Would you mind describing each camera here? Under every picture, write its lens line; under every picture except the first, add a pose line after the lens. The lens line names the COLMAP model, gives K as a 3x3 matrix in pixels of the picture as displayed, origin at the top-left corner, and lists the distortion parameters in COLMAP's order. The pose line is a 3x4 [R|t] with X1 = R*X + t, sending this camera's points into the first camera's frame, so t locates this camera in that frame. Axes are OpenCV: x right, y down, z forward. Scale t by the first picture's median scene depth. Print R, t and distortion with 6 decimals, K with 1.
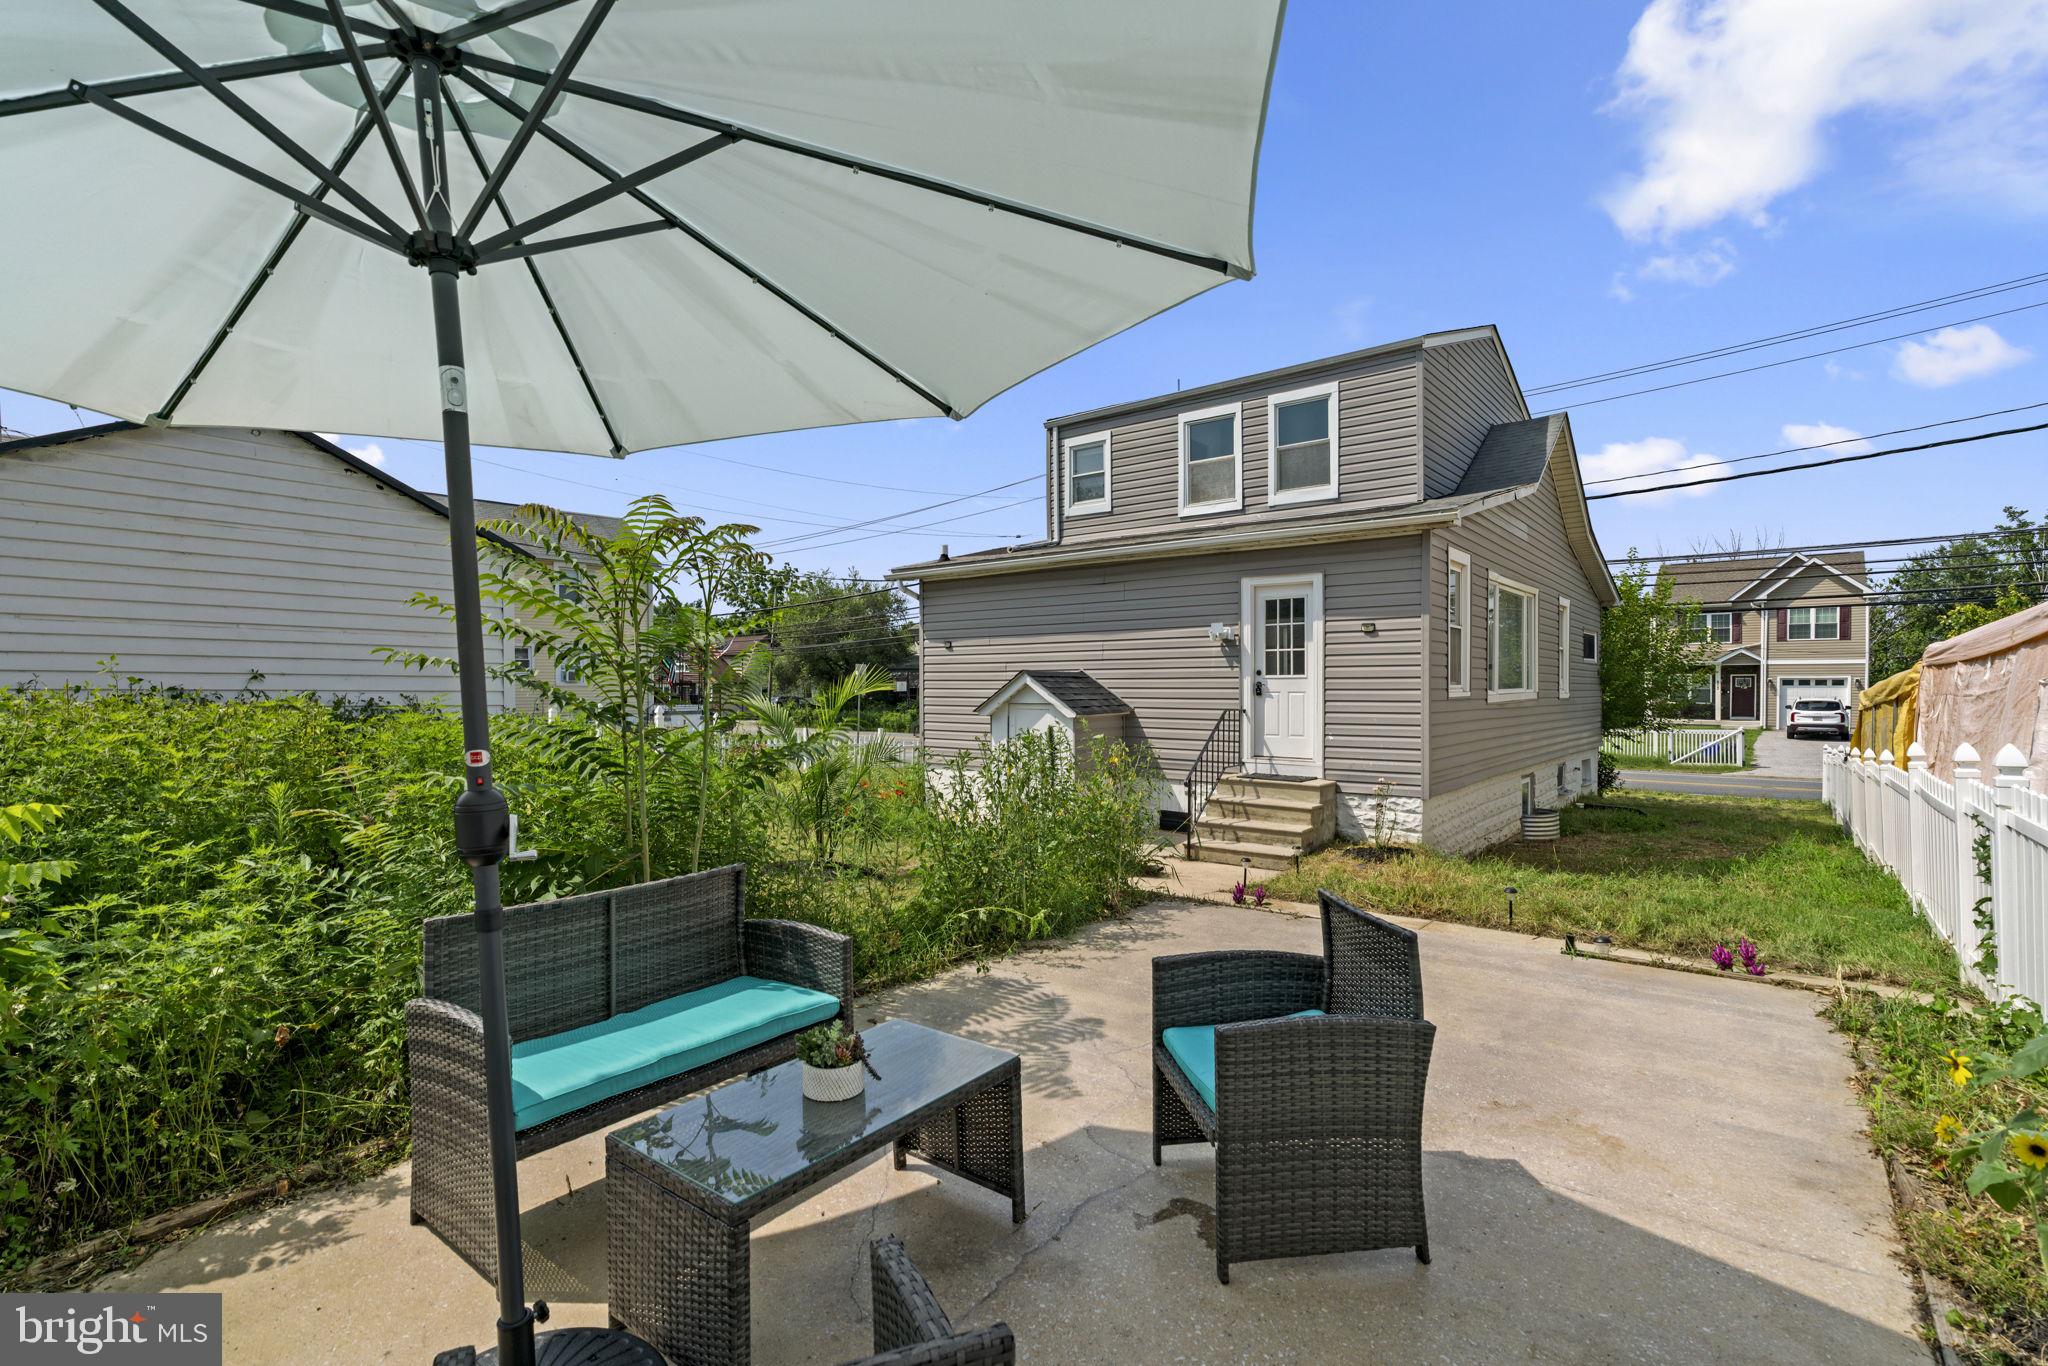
lens RADIAL K [[944.6, 0, 1024.0], [0, 944.6, 683.0], [0, 0, 1]] dist [-0.001082, 0.000055]
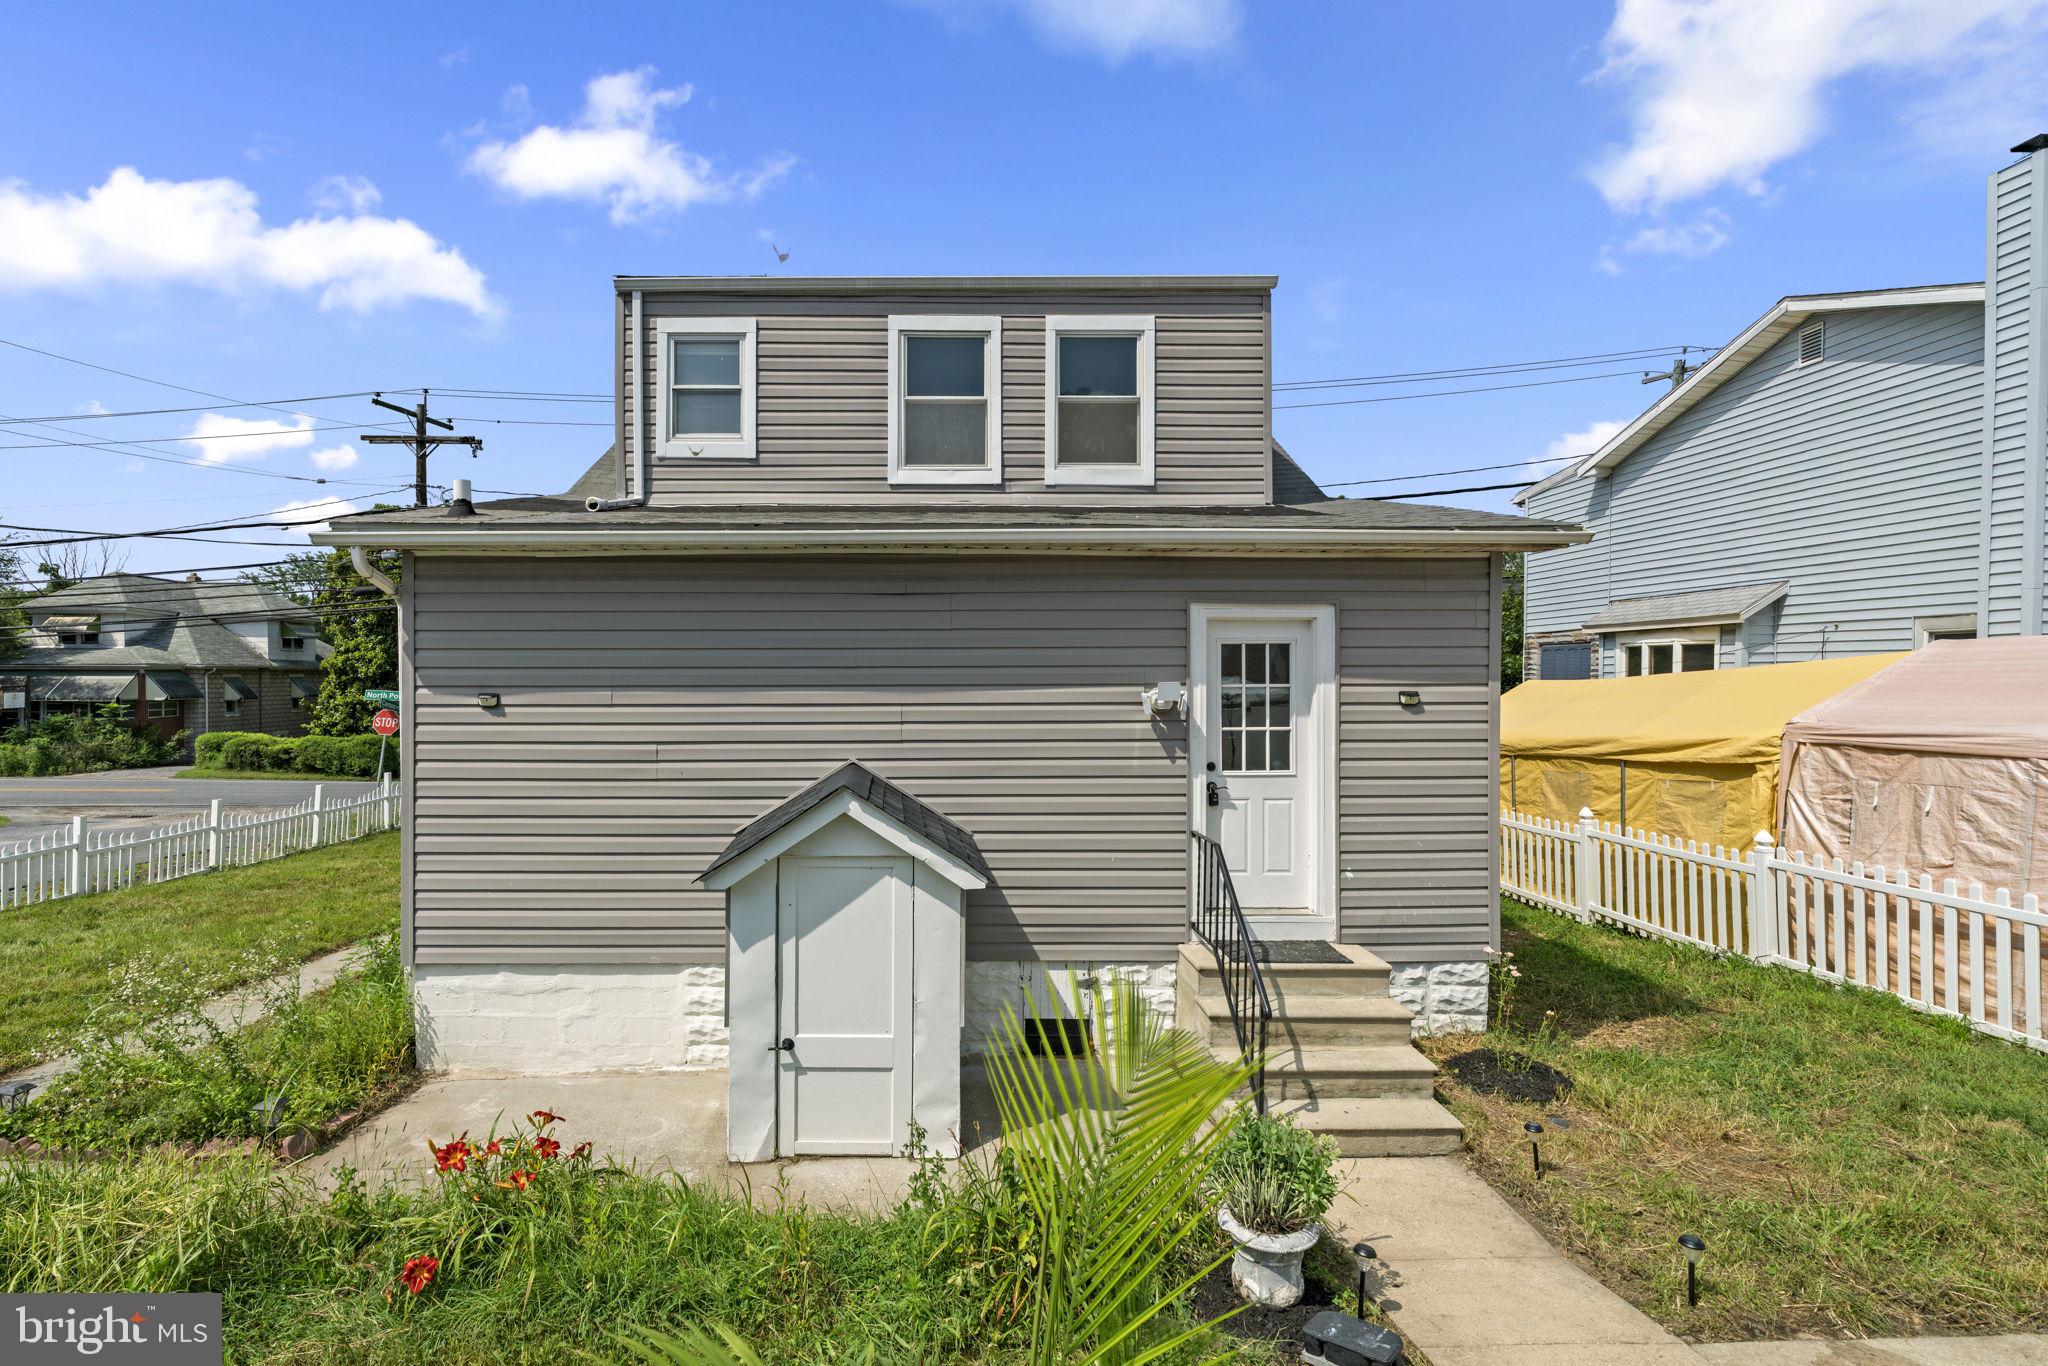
lens RADIAL K [[961.2, 0, 948.8], [0, 961.2, 673.2], [0, 0, 1]] dist [-0.001905, 0.000521]
pose [[0.773635, 0.001509, 0.633630, -0.224154], [-0.001453, 0.999999, -0.000608, -0.059644], [-0.633630, -0.000450, 0.773636, 0.558050]]
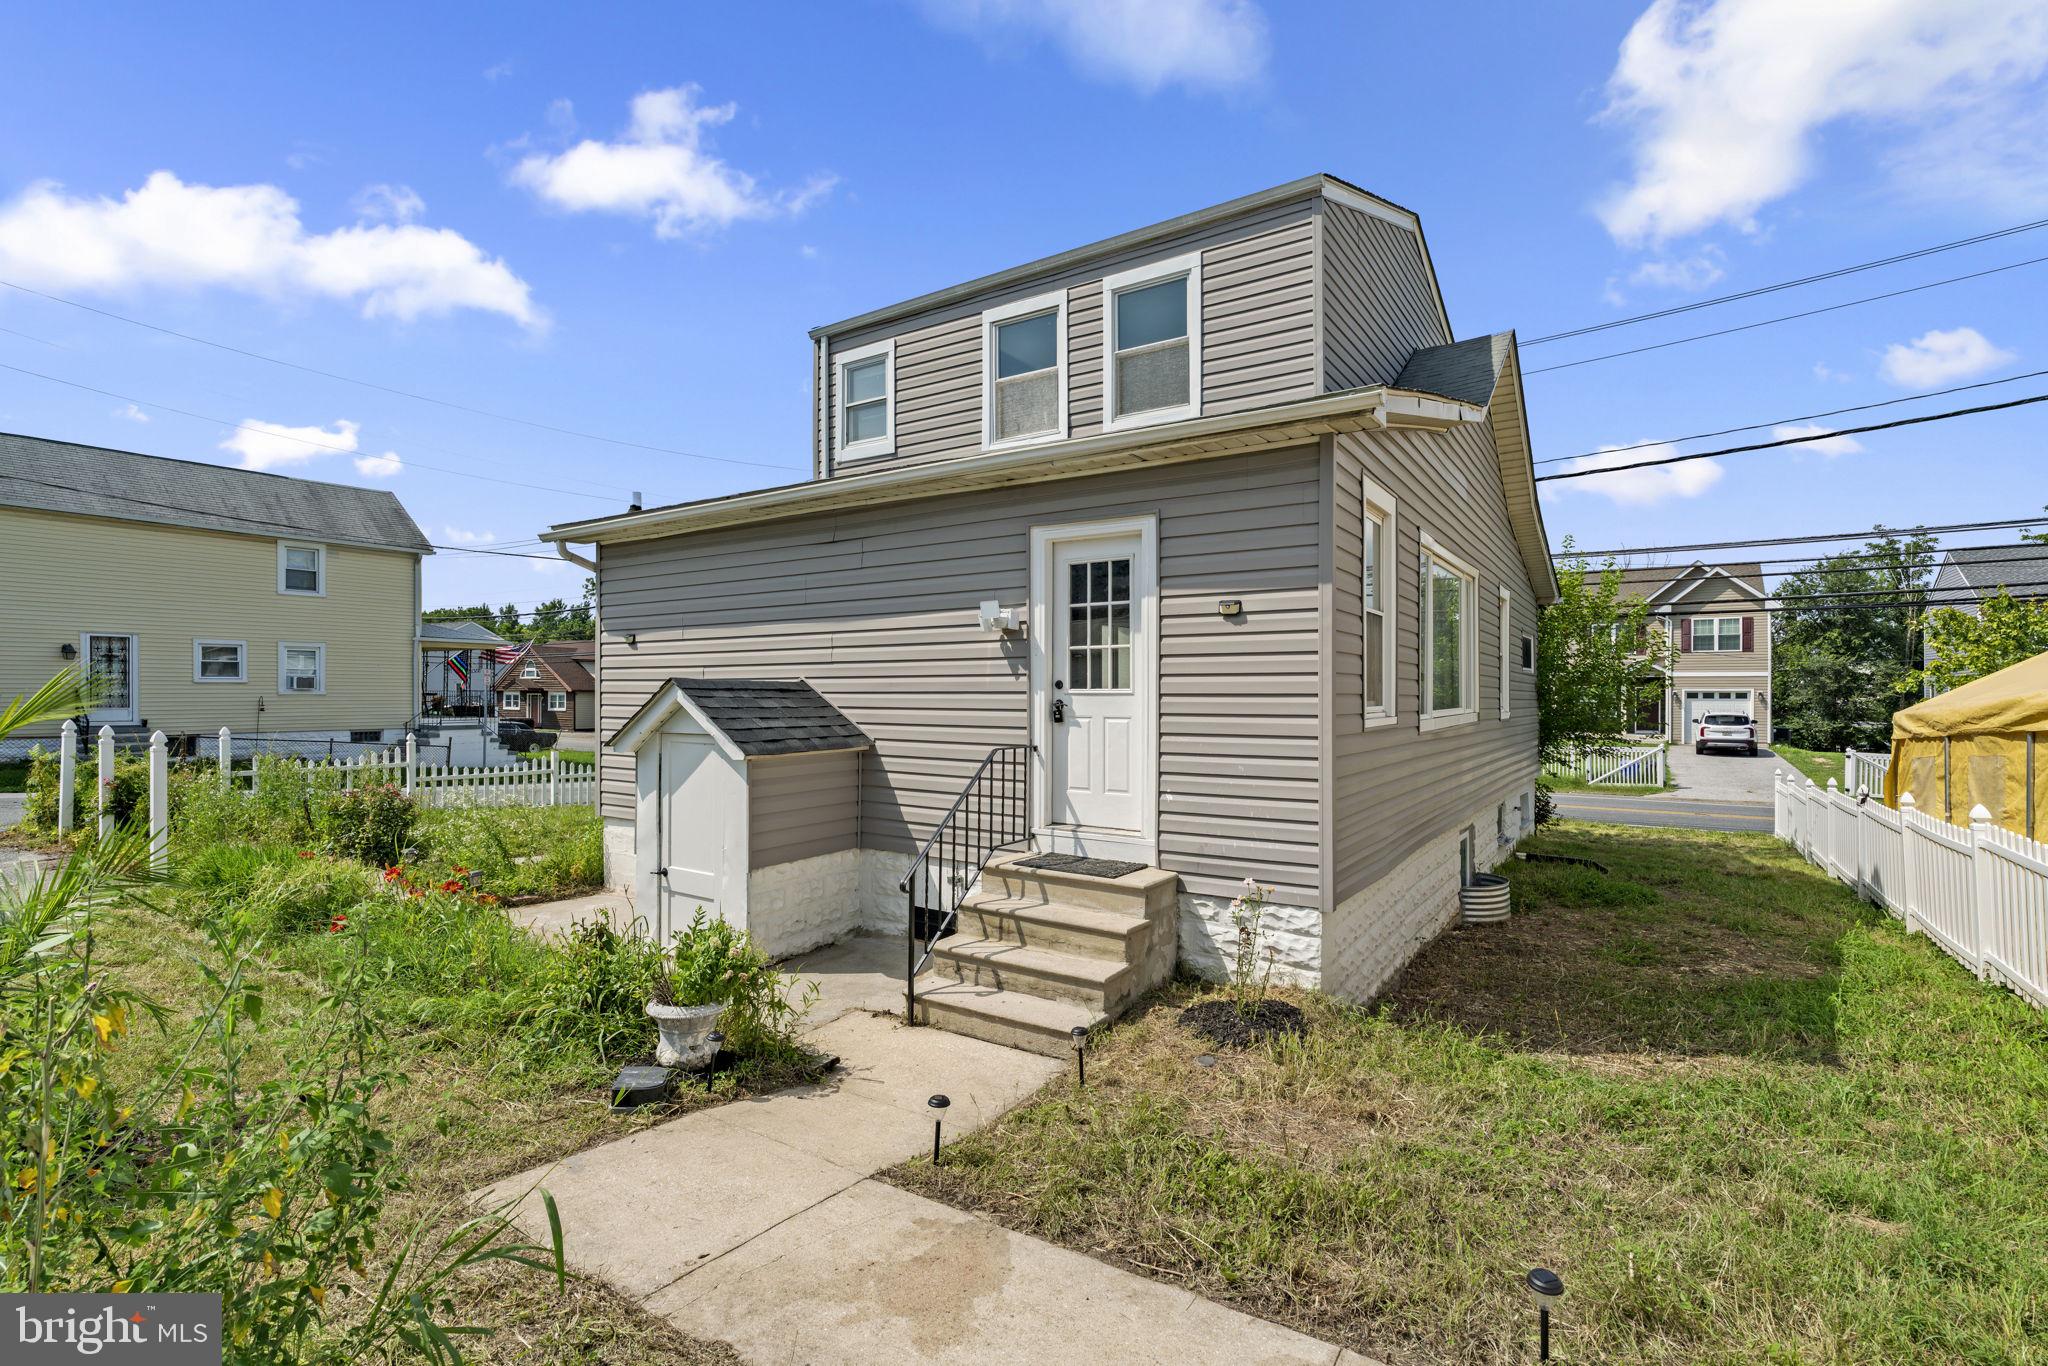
lens RADIAL K [[945.6, 0, 1018.3], [0, 945.6, 671.4], [0, 0, 1]] dist [-0.001770, 0.000357]
pose [[0.996518, 0.006546, 0.083121, 0.150280], [-0.004819, 0.999769, -0.020957, -0.005760], [-0.083239, 0.020483, 0.996319, 0.349072]]
